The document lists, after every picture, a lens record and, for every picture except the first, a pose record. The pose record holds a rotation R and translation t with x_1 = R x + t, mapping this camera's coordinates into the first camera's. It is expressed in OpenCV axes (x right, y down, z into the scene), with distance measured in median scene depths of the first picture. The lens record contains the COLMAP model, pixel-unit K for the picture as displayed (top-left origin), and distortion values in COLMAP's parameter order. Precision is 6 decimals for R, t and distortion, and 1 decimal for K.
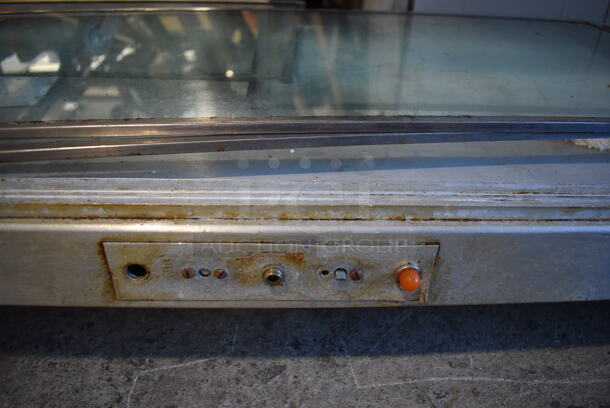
lens RADIAL K [[471.3, 0, 307.7], [0, 471.3, 204.1], [0, 0, 1]] dist [-0.090941, 0.001079]
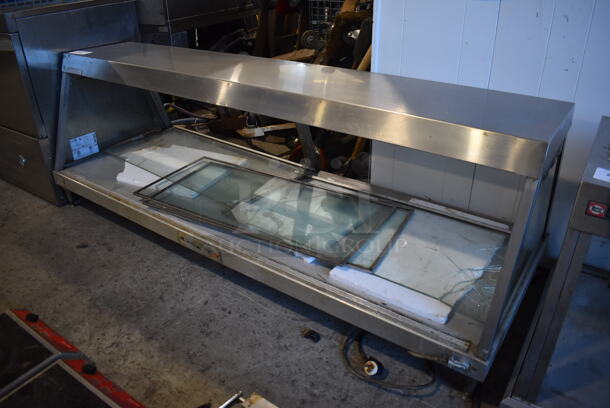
lens RADIAL K [[471.3, 0, 307.7], [0, 471.3, 204.1], [0, 0, 1]] dist [-0.090941, 0.001079]
pose [[0.781716, 0.257140, -0.568155, 3.754898], [-0.299657, 0.953849, 0.019406, -0.778769], [0.546924, 0.155082, 0.822693, -2.757860]]
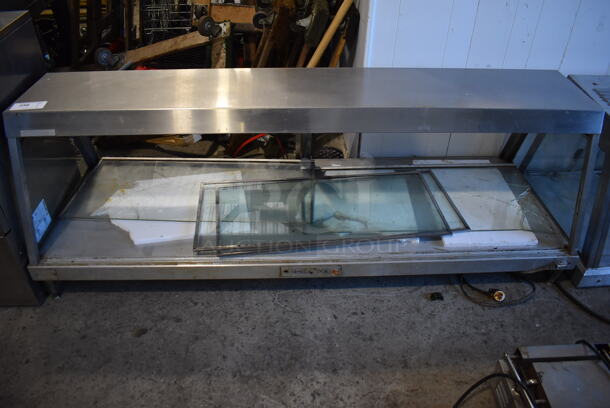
lens RADIAL K [[471.3, 0, 307.7], [0, 471.3, 204.1], [0, 0, 1]] dist [-0.090941, 0.001079]
pose [[0.999708, -0.014194, -0.019554, 0.007699], [0.015621, 0.997072, 0.074860, -1.022689], [0.018434, -0.075143, 0.997002, -4.305593]]
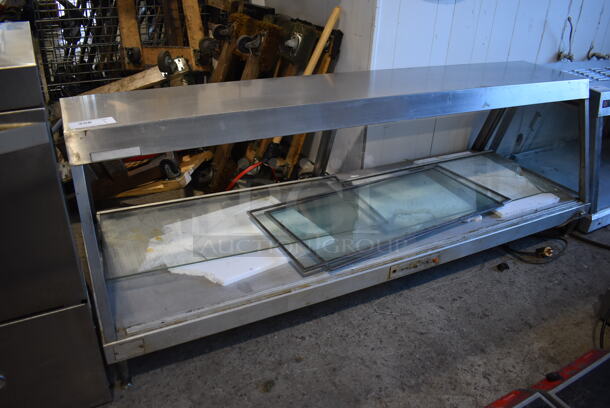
lens RADIAL K [[471.3, 0, 307.7], [0, 471.3, 204.1], [0, 0, 1]] dist [-0.090941, 0.001079]
pose [[0.910228, -0.194770, 0.365444, -2.905689], [0.219289, 0.975303, -0.026389, -0.639472], [-0.351279, 0.104158, 0.930459, -3.473953]]
